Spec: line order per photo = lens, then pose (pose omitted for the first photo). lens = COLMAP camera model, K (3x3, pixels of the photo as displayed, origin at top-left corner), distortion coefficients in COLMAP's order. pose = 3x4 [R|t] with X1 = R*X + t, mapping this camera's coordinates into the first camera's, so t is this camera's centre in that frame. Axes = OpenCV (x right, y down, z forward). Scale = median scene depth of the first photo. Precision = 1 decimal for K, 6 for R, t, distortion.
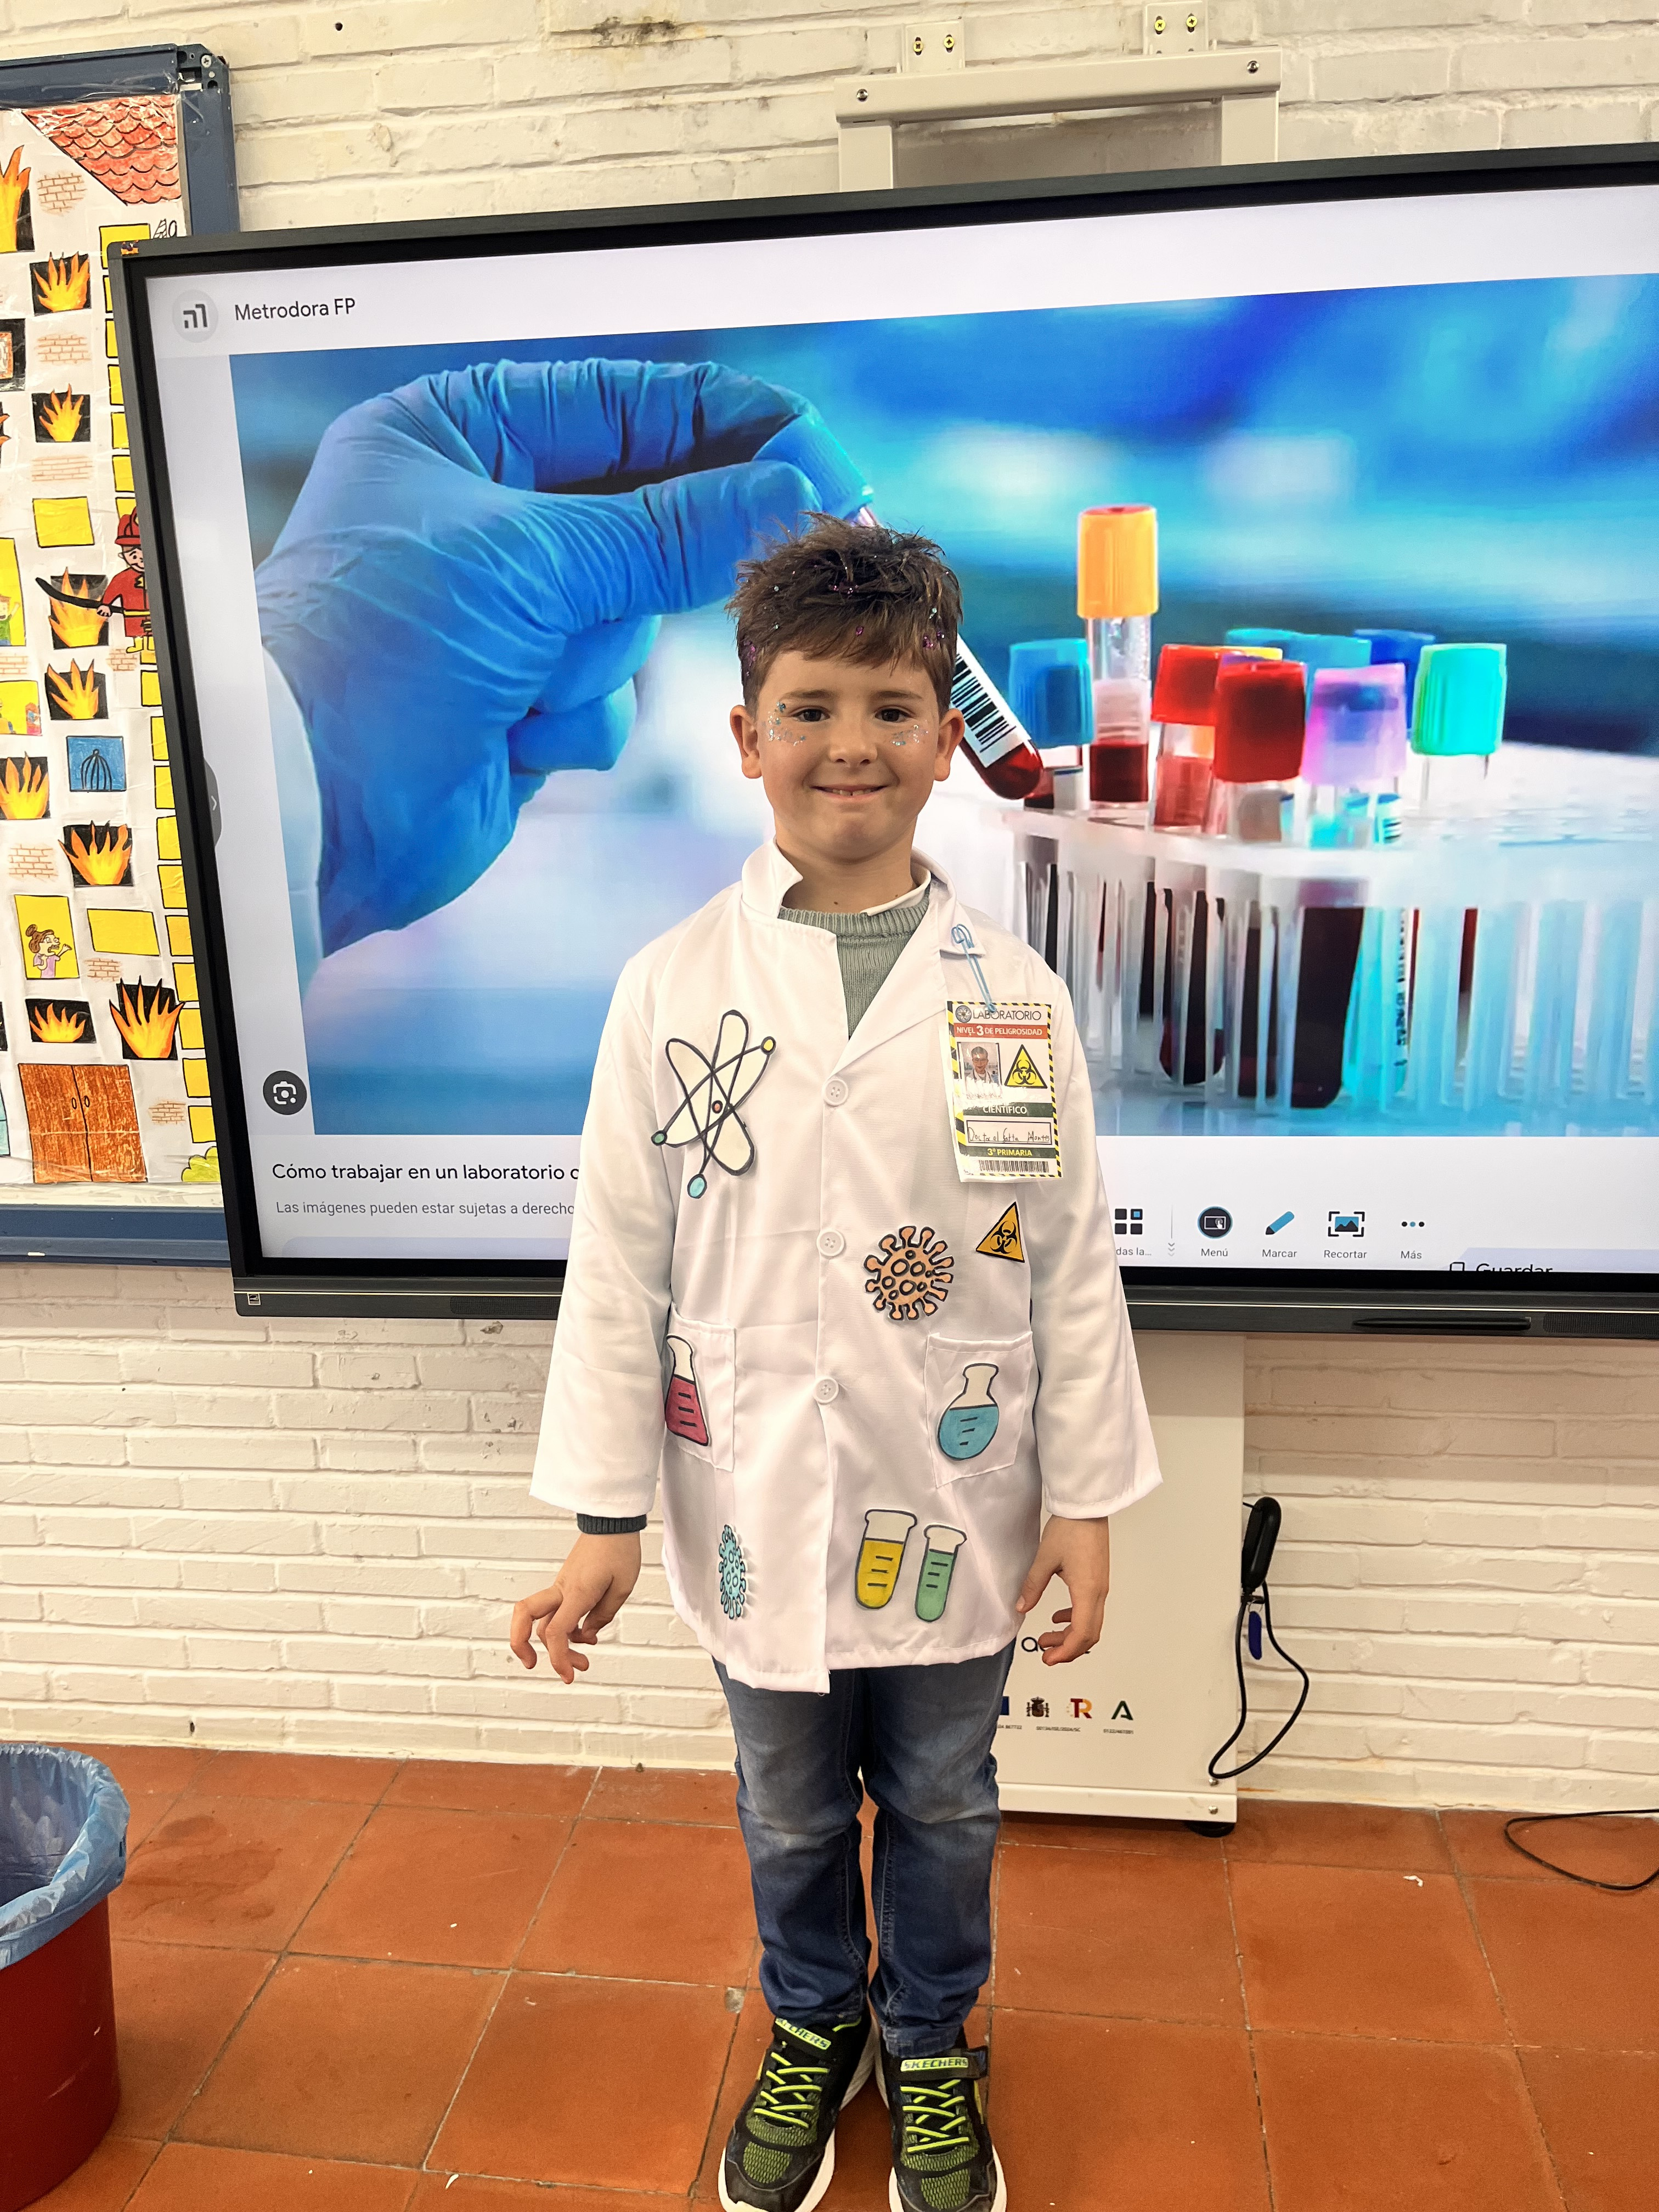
lens RADIAL K [[1616.4, 0, 830.3], [0, 1616.4, 1111.1], [0, 0, 1]] dist [0.054944, -0.063951]
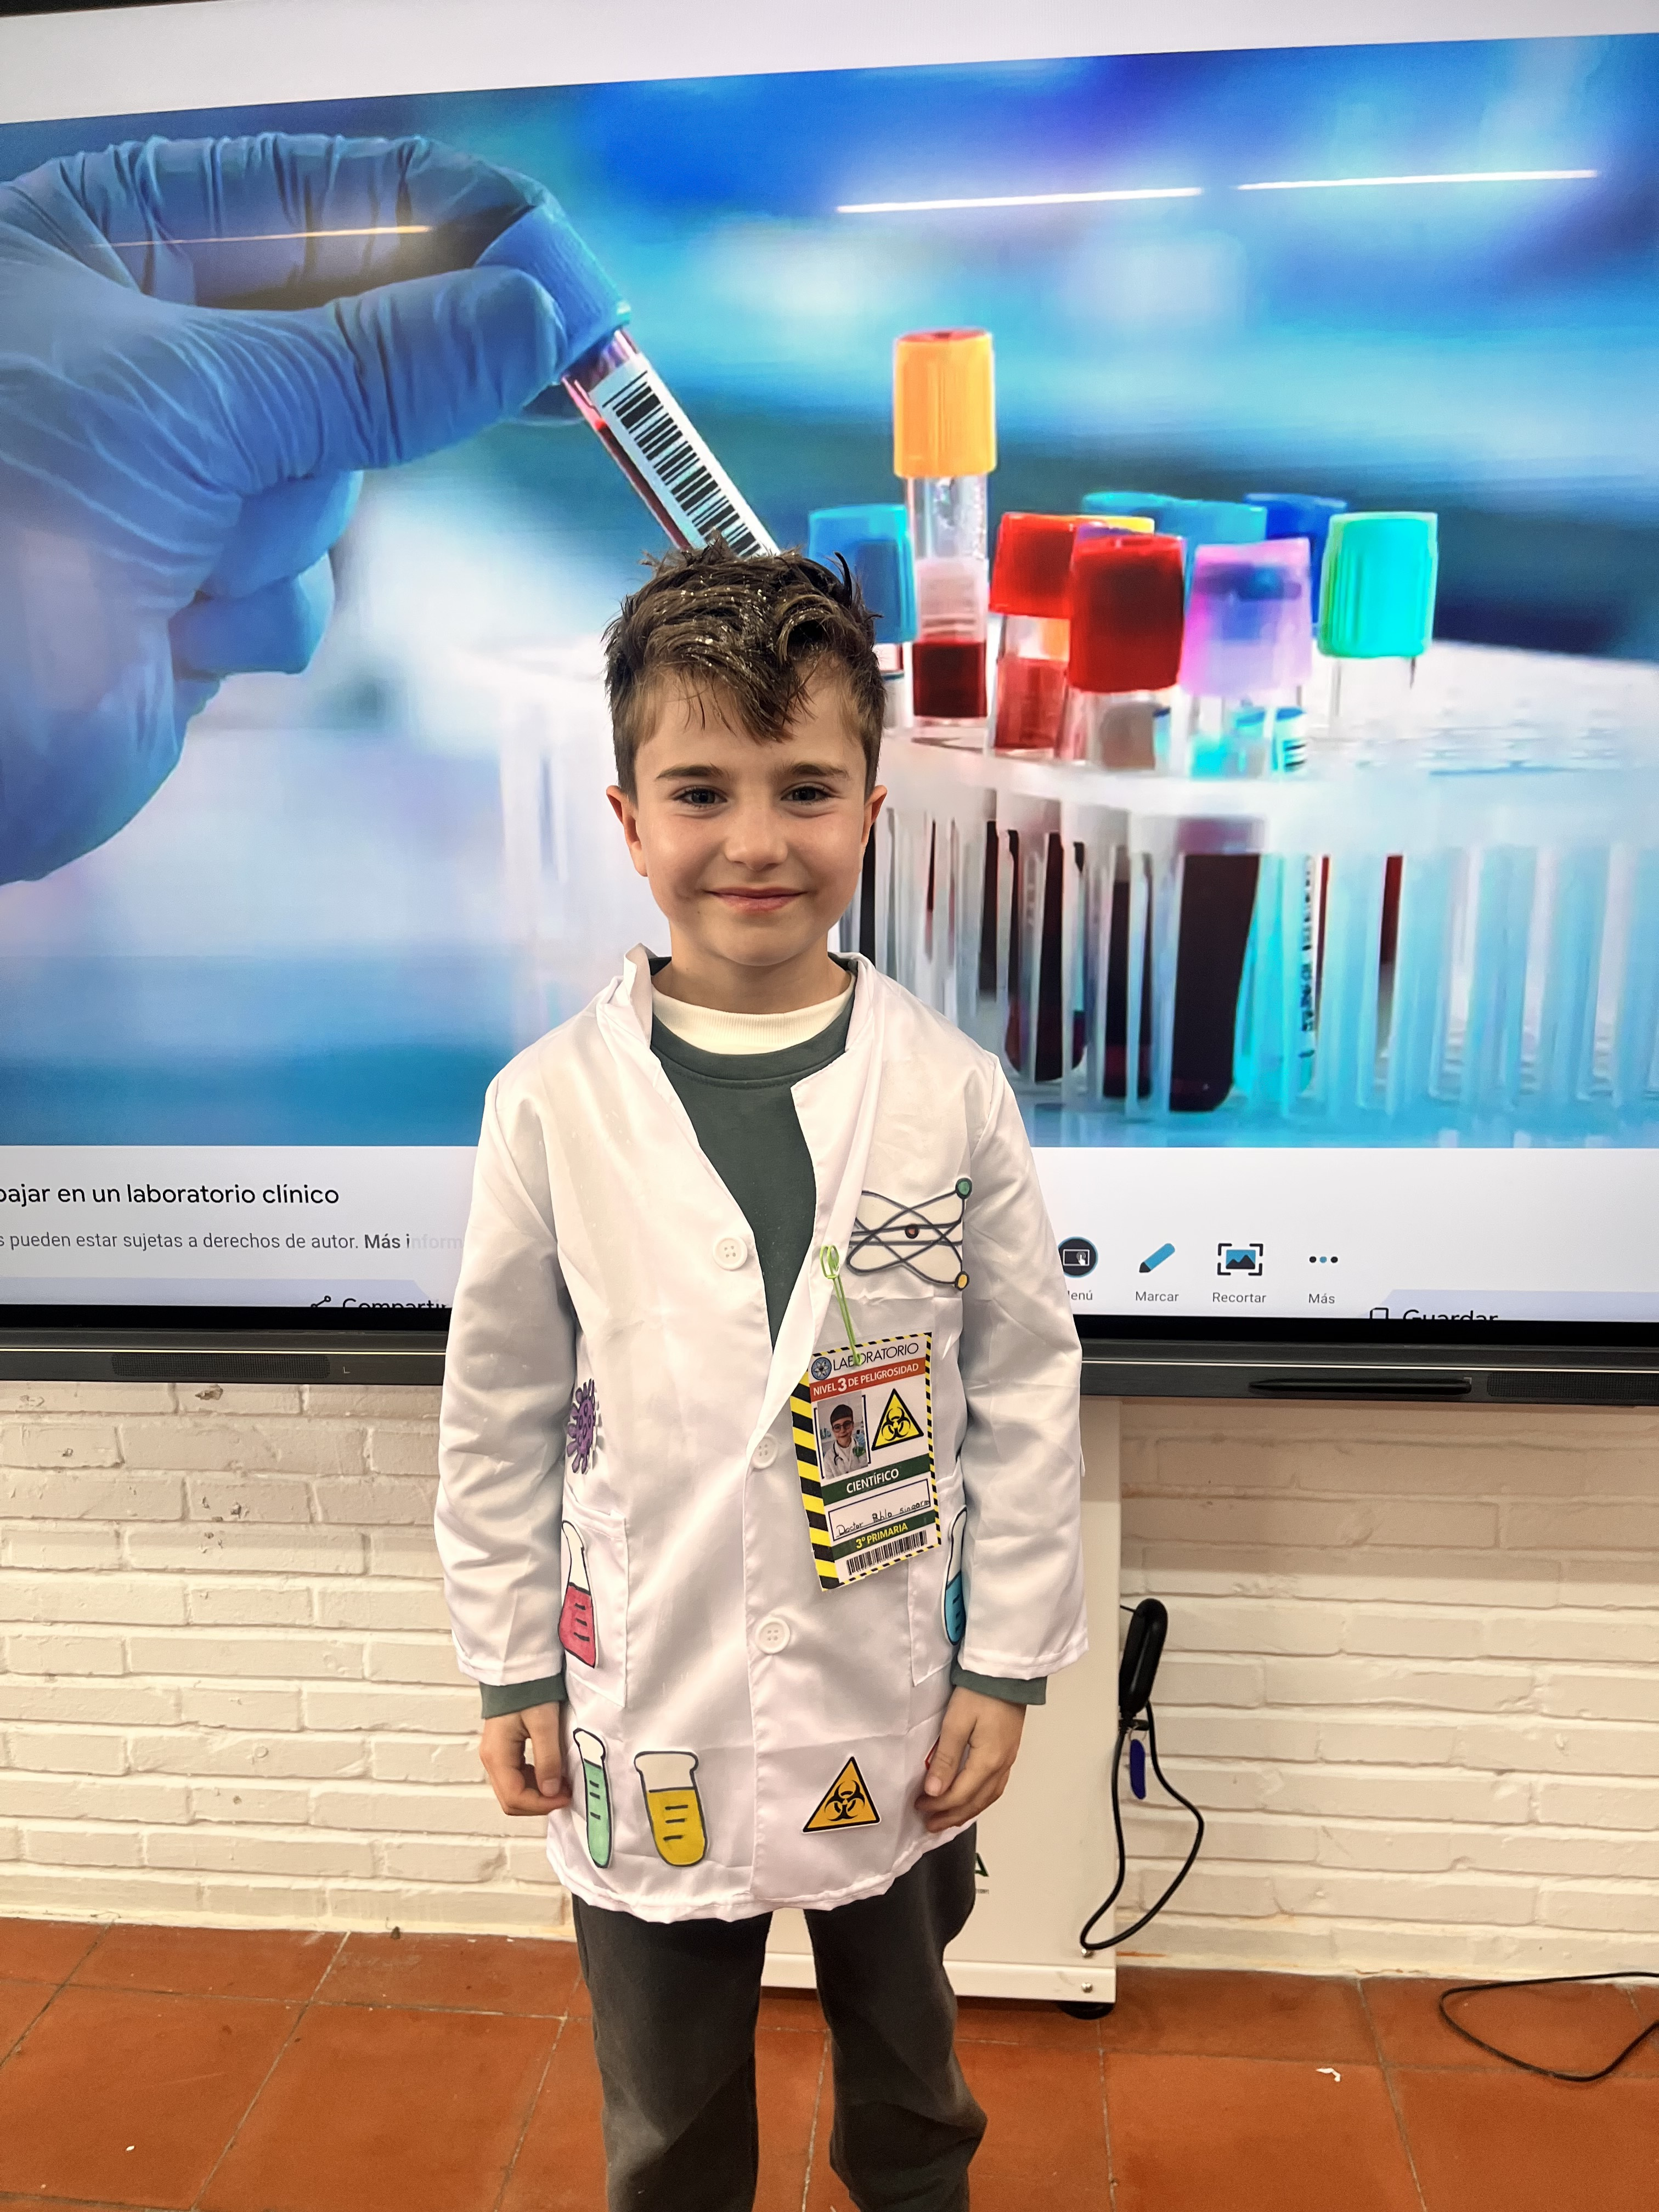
lens RADIAL K [[1616.4, 0, 810.7], [0, 1616.4, 1129.8], [0, 0, 1]] dist [0.054944, -0.063951]
pose [[0.999471, 0.004246, 0.032230, 0.085806], [-0.003415, 0.999662, -0.025783, 0.028652], [-0.032329, 0.025659, 0.999148, 0.223654]]
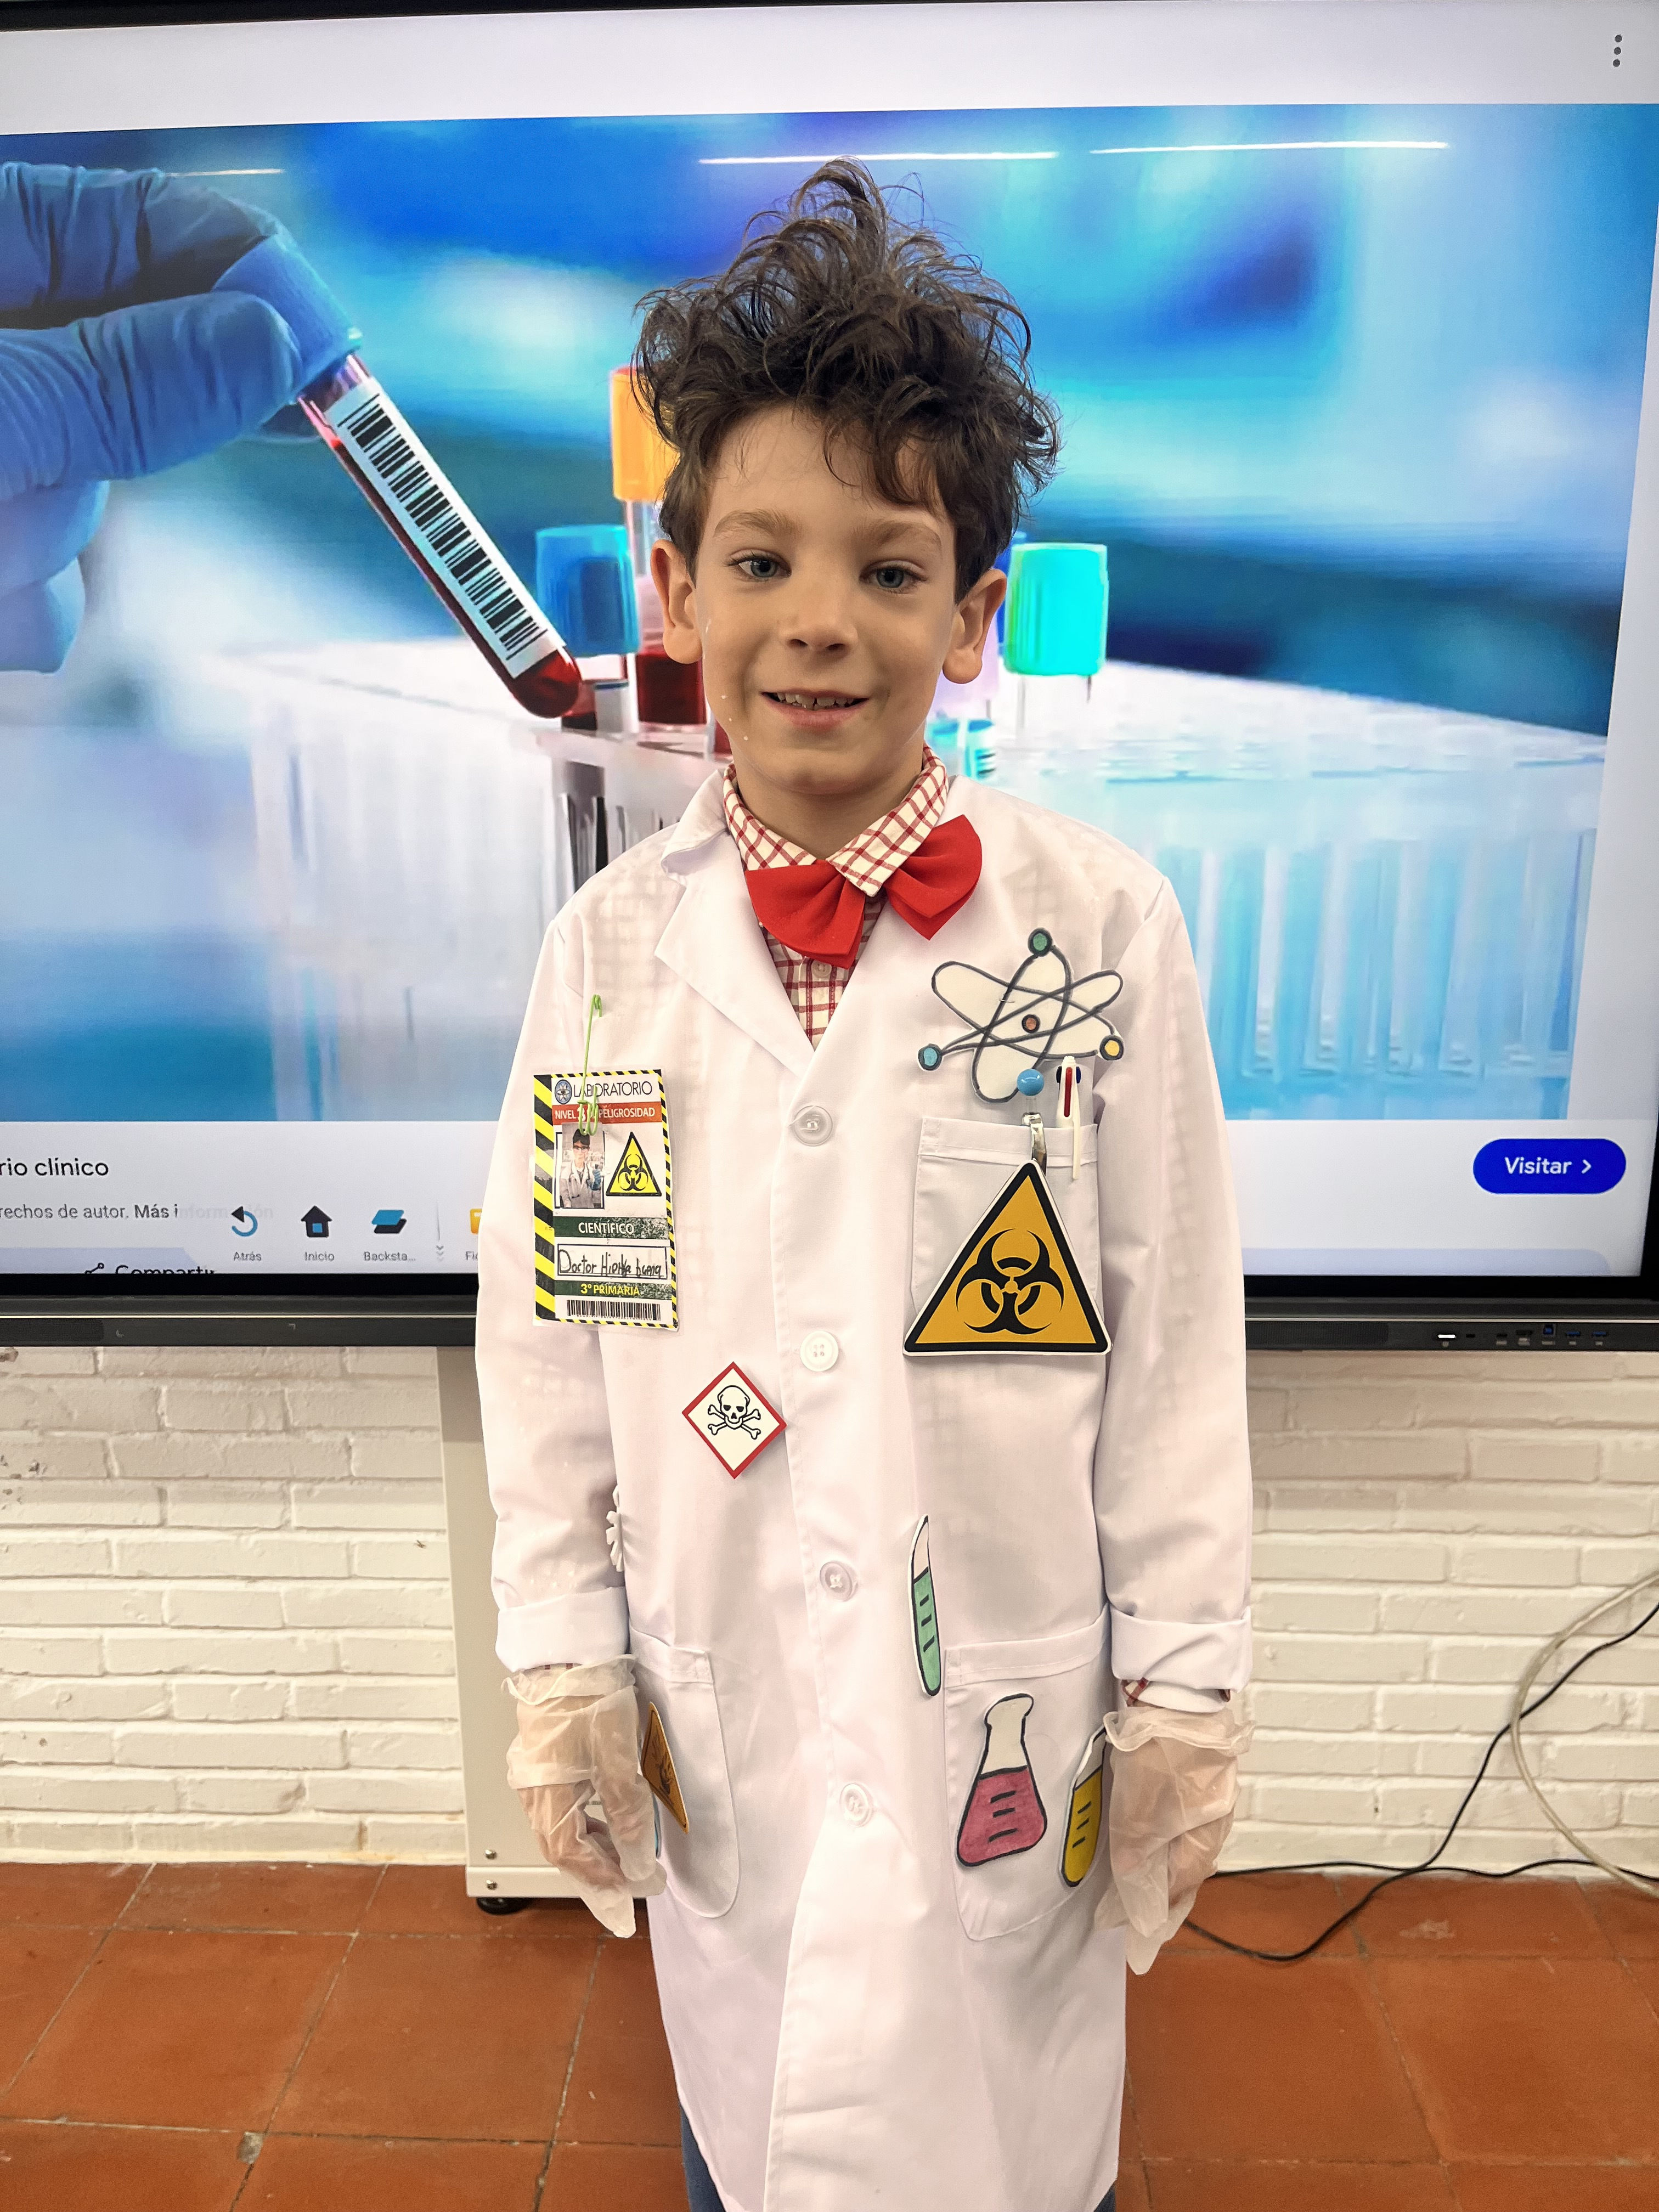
lens RADIAL K [[1616.4, 0, 804.1], [0, 1616.4, 1124.4], [0, 0, 1]] dist [0.054944, -0.063951]
pose [[0.995866, -0.001452, 0.090818, 0.168044], [0.001296, 0.999998, 0.001783, 0.016473], [-0.090821, -0.001658, 0.995866, 0.151662]]
